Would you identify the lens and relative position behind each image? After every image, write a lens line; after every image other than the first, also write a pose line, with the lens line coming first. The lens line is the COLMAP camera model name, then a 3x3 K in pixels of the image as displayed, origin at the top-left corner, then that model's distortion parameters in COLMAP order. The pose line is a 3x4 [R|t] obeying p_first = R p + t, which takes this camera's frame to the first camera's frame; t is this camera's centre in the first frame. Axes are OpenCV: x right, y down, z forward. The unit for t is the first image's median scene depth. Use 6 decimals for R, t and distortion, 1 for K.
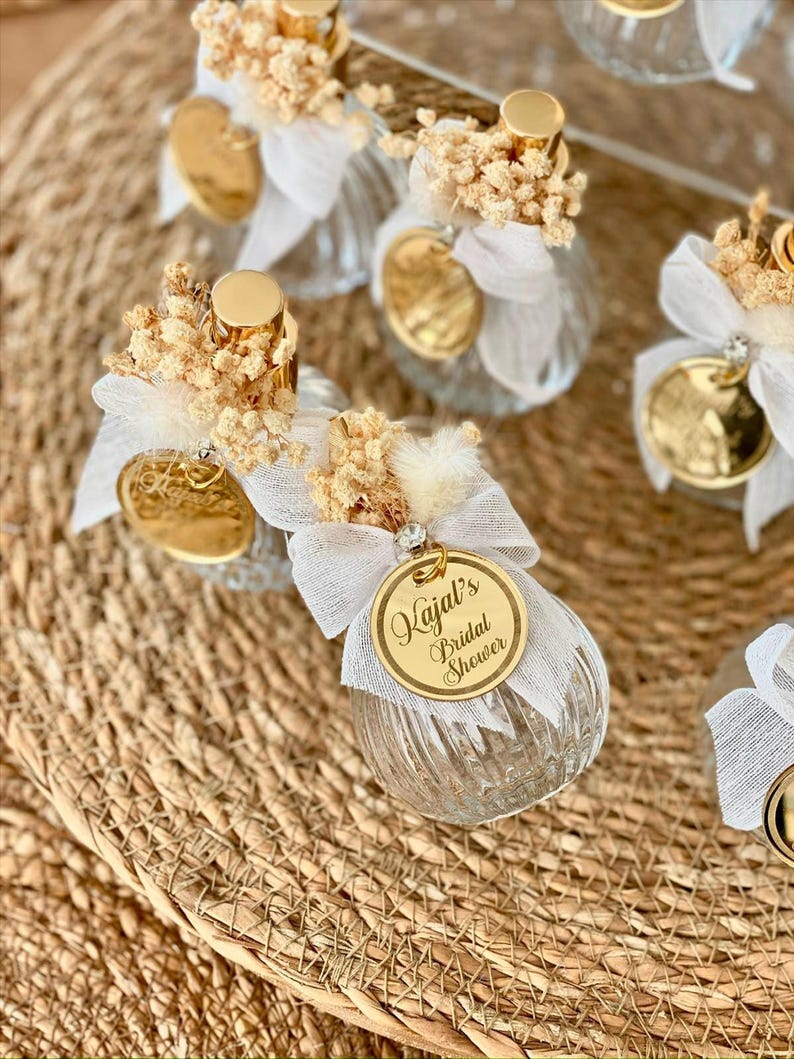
lens RADIAL K [[1550.7, 0, 397.0], [0, 1550.7, 529.5], [0, 0, 1]] dist [0.010210, 0.006261]
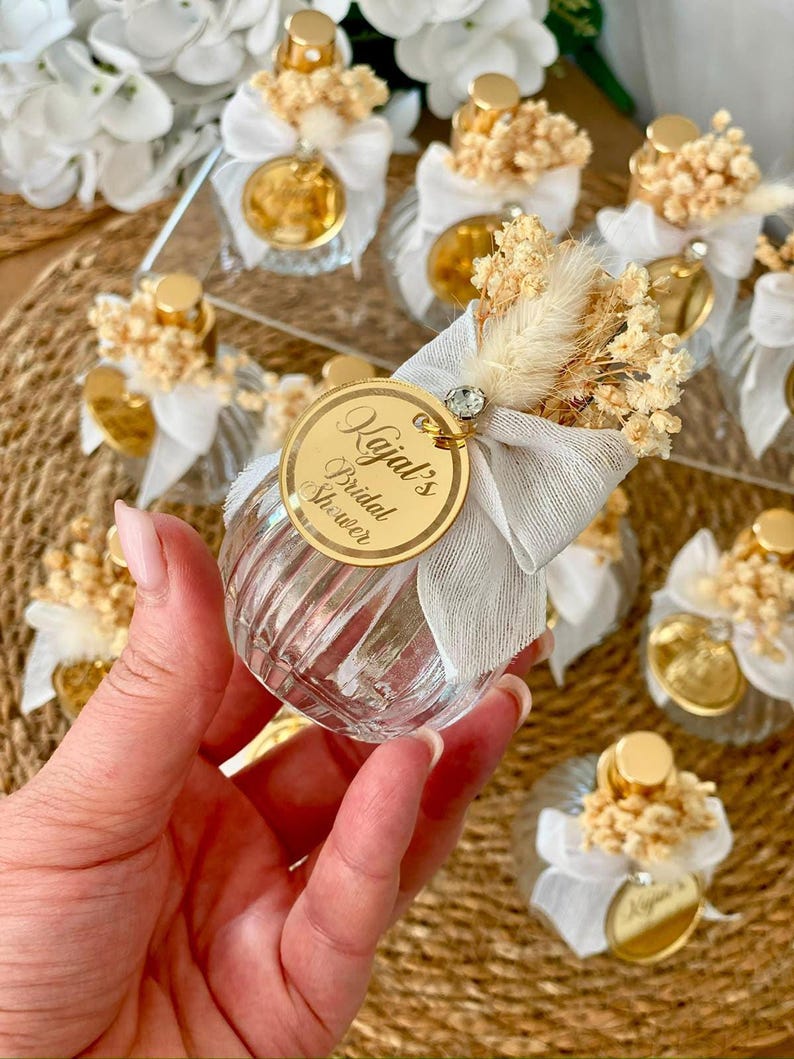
lens RADIAL K [[1562.2, 0, 390.4], [0, 1562.2, 514.3], [0, 0, 1]] dist [0.056898, -0.341892]
pose [[0.997586, -0.068562, -0.011055, 0.124644], [0.067886, 0.996287, -0.052955, -0.075045], [0.014644, 0.052077, 0.998536, -0.312812]]
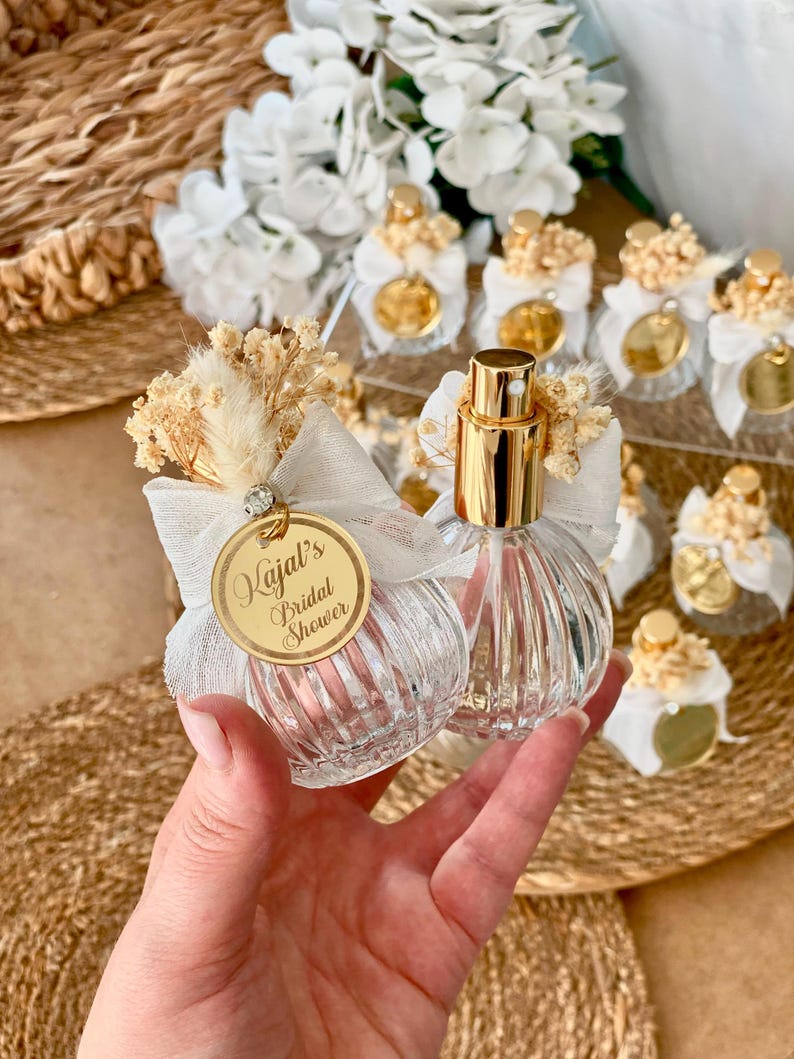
lens RADIAL K [[1518.3, 0, 394.2], [0, 1518.3, 511.0], [0, 0, 1]] dist [0.014712, -0.059658]
pose [[0.979113, -0.175341, -0.102922, 0.186753], [0.161757, 0.978475, -0.128143, 0.093528], [0.123176, 0.108818, 0.986401, -0.914732]]
